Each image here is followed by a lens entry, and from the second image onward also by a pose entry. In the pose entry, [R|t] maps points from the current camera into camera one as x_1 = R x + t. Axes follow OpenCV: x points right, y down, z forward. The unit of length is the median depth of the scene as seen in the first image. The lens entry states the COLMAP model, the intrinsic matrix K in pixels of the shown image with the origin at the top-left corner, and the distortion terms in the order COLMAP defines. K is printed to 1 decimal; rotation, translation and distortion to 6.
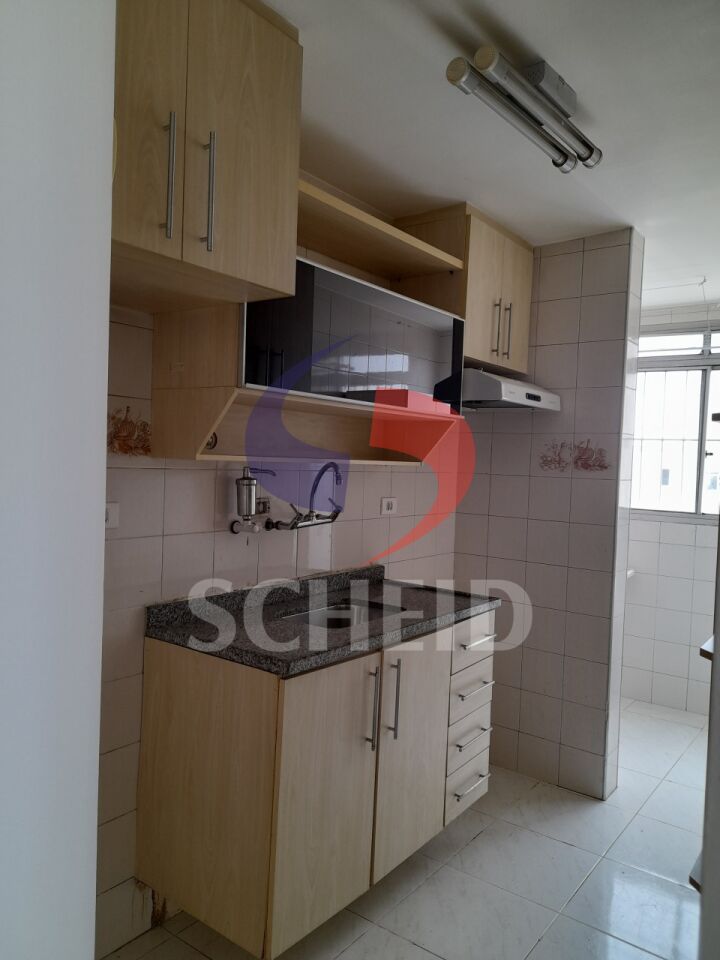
lens RADIAL K [[703.2, 0, 360.0], [0, 703.2, 480.0], [0, 0, 1]] dist [0.067085, -0.085813]
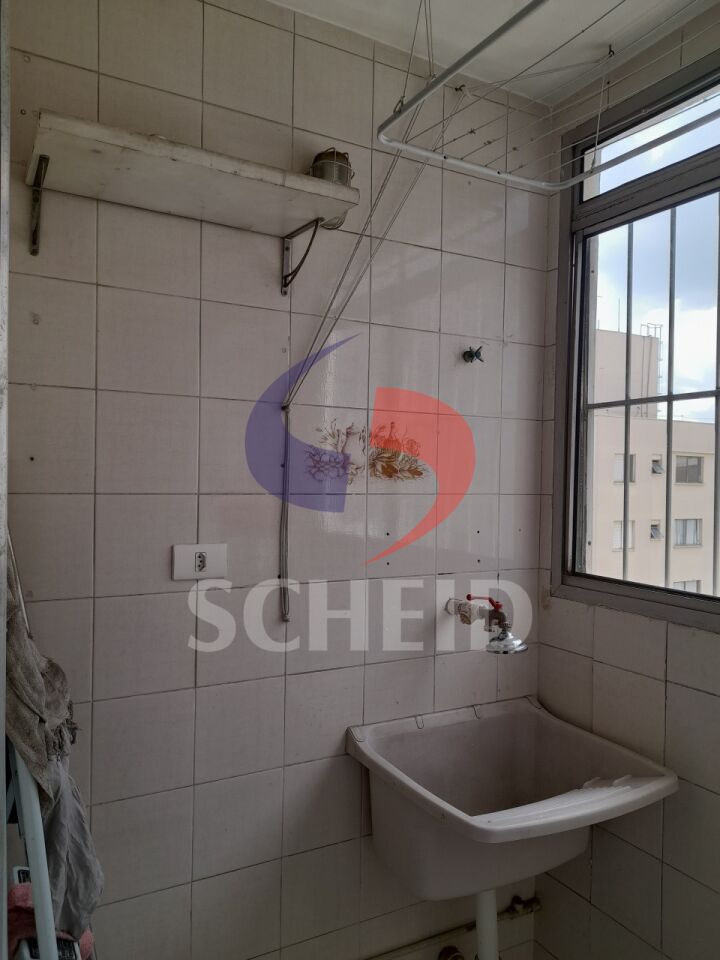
lens RADIAL K [[703.2, 0, 360.0], [0, 703.2, 480.0], [0, 0, 1]] dist [0.067085, -0.085813]
pose [[-0.892091, -0.084407, 0.443903, 0.123472], [-0.056689, 0.995543, 0.075374, -0.049376], [-0.448286, 0.042076, -0.892899, 1.439208]]
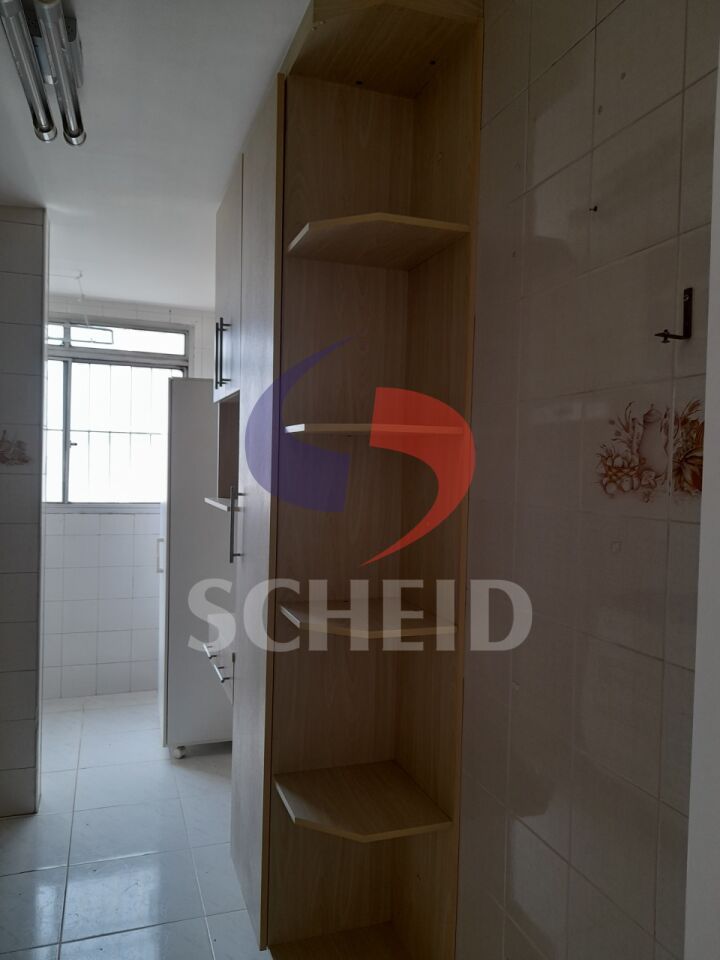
lens RADIAL K [[705.8, 0, 360.0], [0, 705.8, 480.0], [0, 0, 1]] dist [0.037670, -0.086486]
pose [[0.581671, -0.049416, 0.811922, -0.146654], [0.034810, 0.998751, 0.035848, -0.010309], [-0.812679, 0.007411, 0.582665, 0.098275]]
